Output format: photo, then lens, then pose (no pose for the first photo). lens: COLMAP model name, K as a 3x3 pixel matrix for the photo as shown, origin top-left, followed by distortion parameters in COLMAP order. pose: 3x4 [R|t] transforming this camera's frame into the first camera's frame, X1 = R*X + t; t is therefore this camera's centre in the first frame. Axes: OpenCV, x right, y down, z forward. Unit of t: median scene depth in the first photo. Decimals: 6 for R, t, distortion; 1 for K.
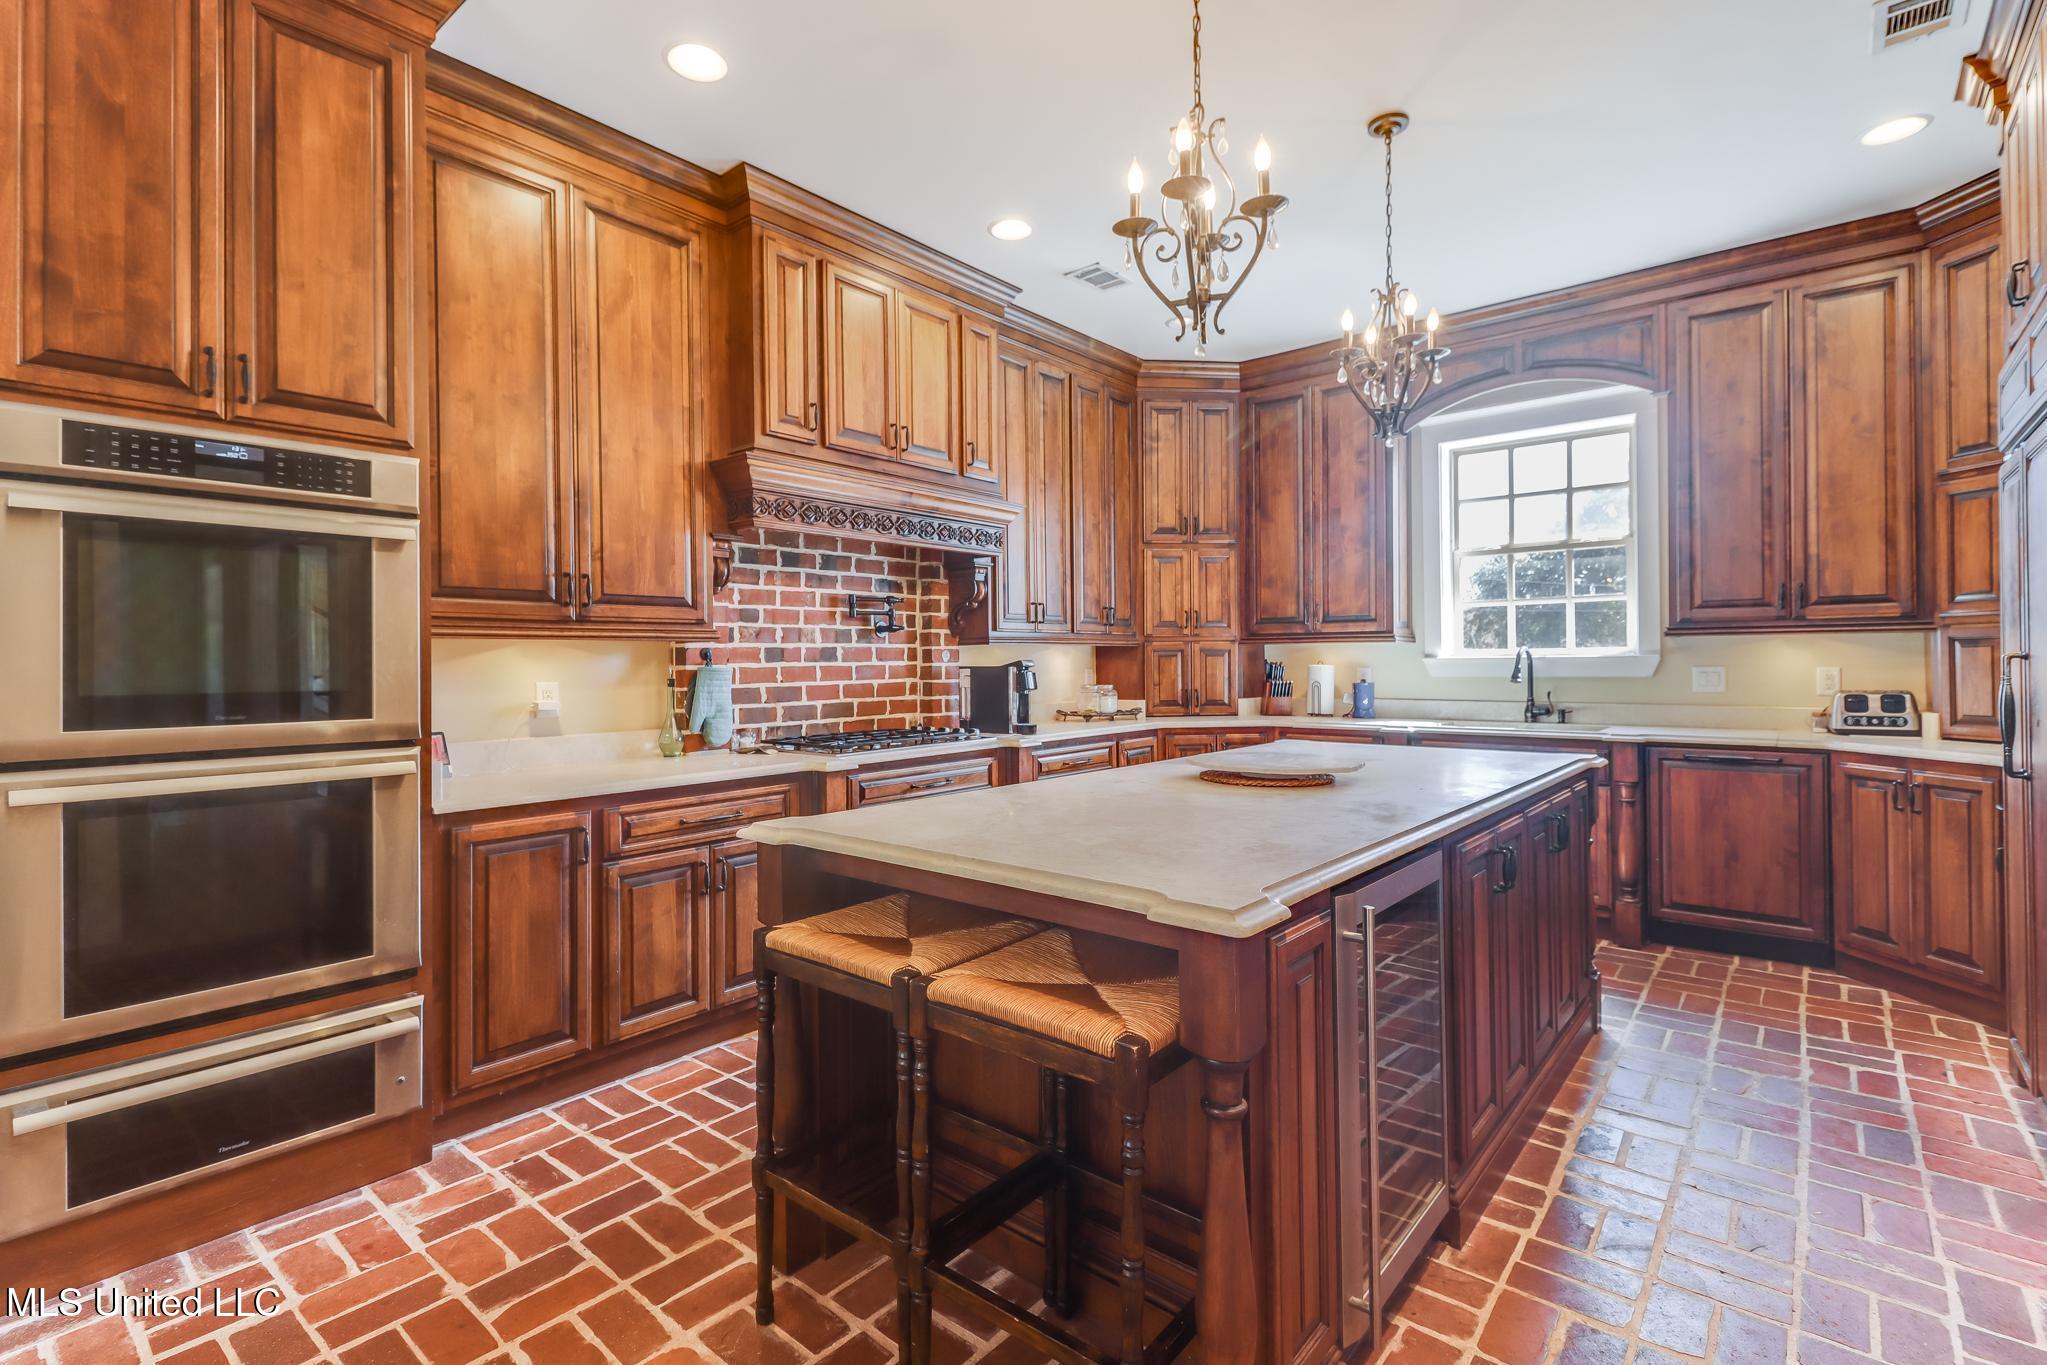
lens RADIAL K [[950.7, 0, 987.9], [0, 950.7, 653.4], [0, 0, 1]] dist [0.018461, -0.000156]
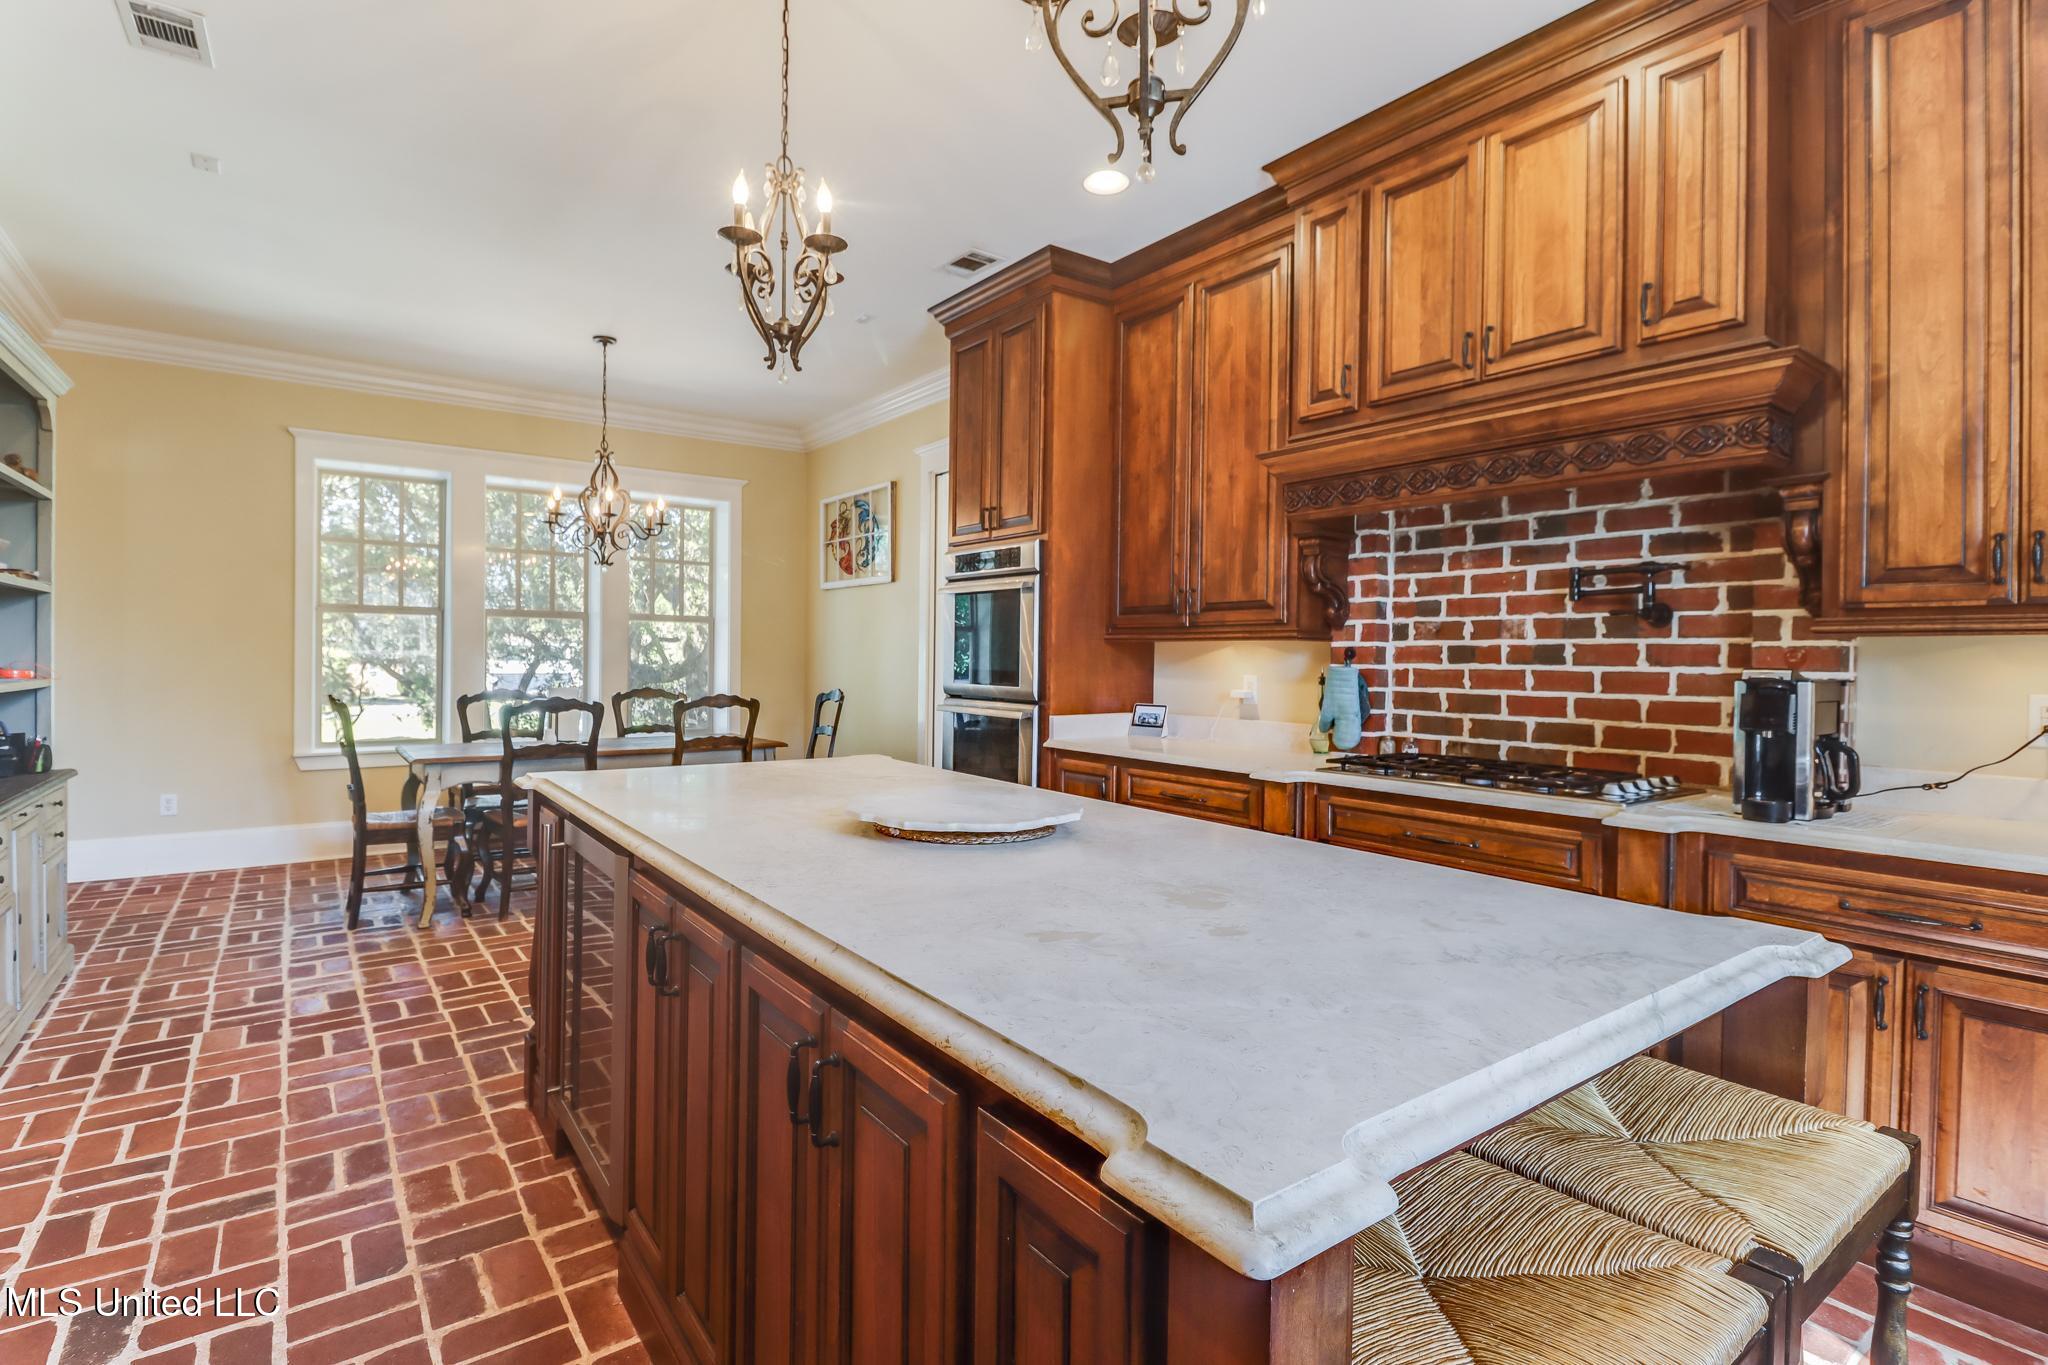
lens RADIAL K [[956.9, 0, 997.2], [0, 956.9, 656.2], [0, 0, 1]] dist [0.009577, -0.000562]
pose [[-0.221510, 0.003639, -0.975151, 0.671558], [-0.004689, 0.999977, 0.004797, 0.000940], [0.975147, 0.005635, -0.221488, 0.797533]]
